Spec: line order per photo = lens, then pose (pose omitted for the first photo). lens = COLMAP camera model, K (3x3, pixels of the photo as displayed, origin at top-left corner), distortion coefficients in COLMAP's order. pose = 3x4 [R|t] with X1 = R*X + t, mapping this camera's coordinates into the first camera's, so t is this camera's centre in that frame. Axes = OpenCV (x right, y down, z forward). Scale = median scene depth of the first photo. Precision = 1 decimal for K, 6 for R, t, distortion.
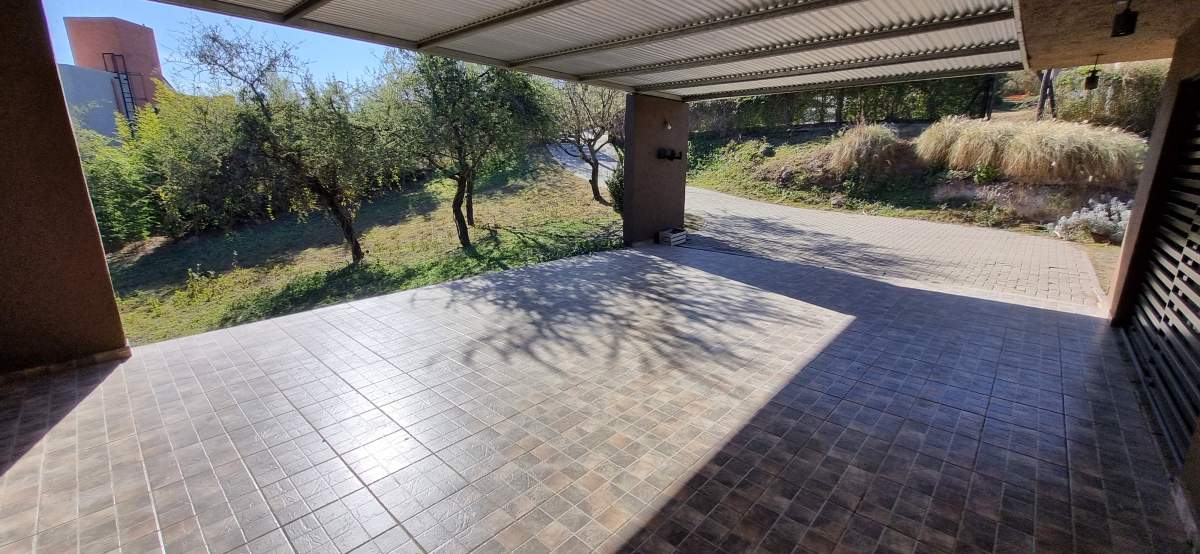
lens RADIAL K [[469.3, 0, 600.2], [0, 469.3, 277.0], [0, 0, 1]] dist [-0.003374, 0.000229]
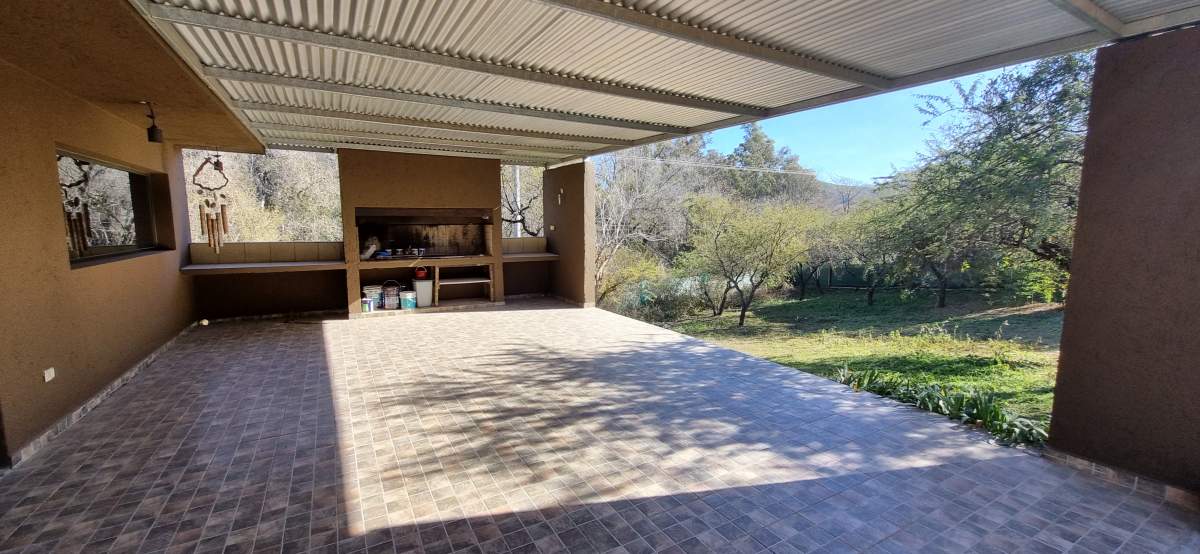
lens RADIAL K [[469.3, 0, 600.2], [0, 469.3, 276.9], [0, 0, 1]] dist [-0.003374, 0.000229]
pose [[-0.299148, 0.105460, -0.948361, 0.907725], [-0.233017, 0.955711, 0.179779, -0.326855], [0.925318, 0.274765, -0.261325, 1.297660]]
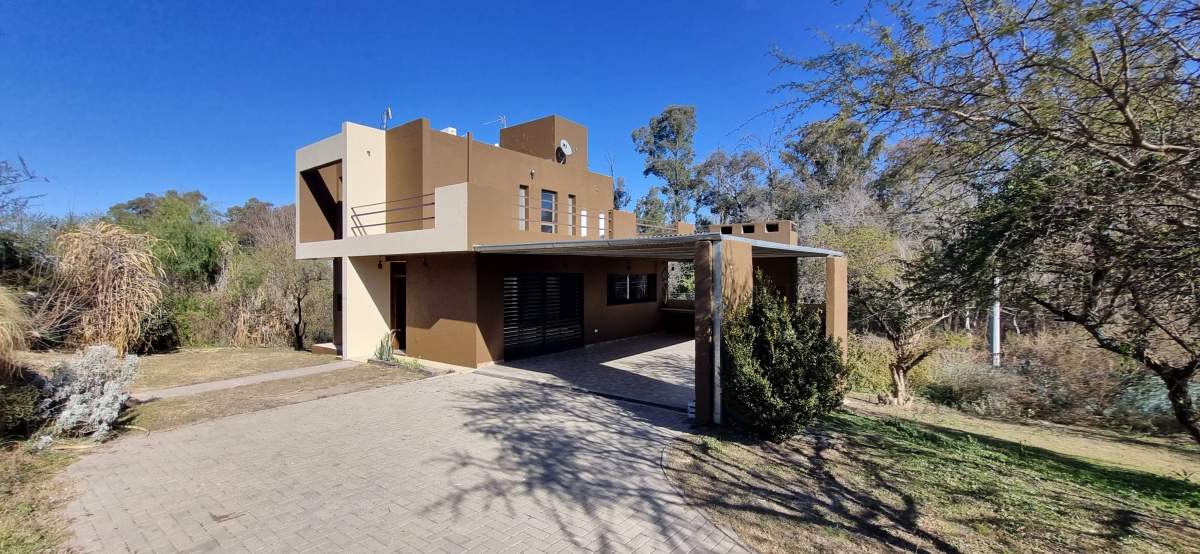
lens RADIAL K [[469.3, 0, 595.2], [0, 469.3, 278.2], [0, 0, 1]] dist [-0.003374, 0.000229]
pose [[-0.995385, -0.008015, -0.095632, 0.785702], [-0.030826, 0.970400, 0.239526, -0.899953], [0.090881, 0.241369, -0.966169, 3.181019]]
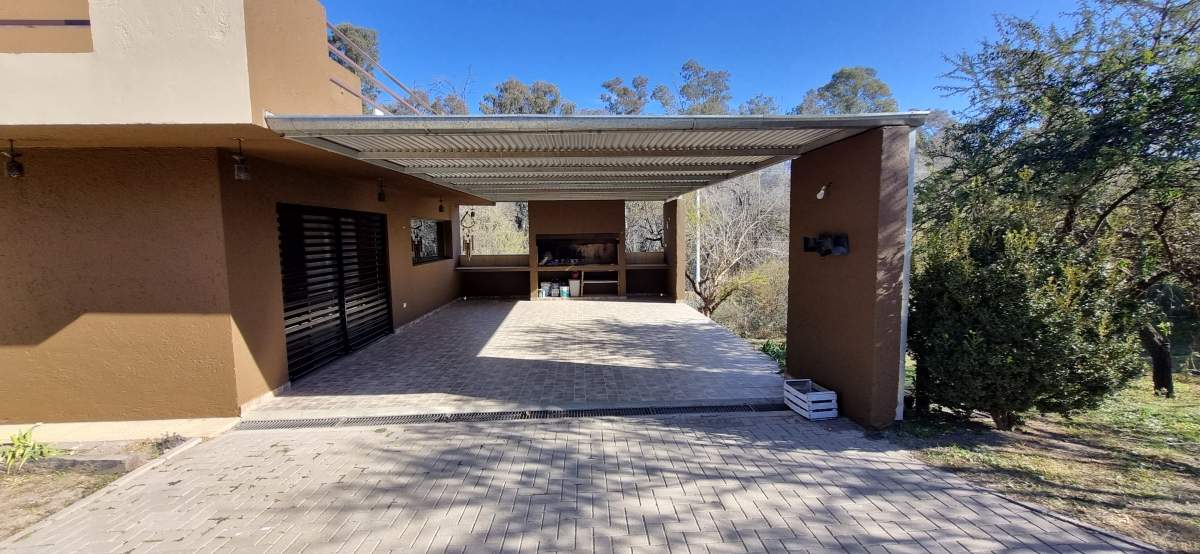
lens RADIAL K [[469.3, 0, 600.1], [0, 469.3, 276.3], [0, 0, 1]] dist [-0.003374, 0.000229]
pose [[-0.706492, 0.065802, -0.704655, 1.274014], [-0.159688, 0.955170, 0.249300, -0.573789], [0.689470, 0.288654, -0.664312, 2.157458]]
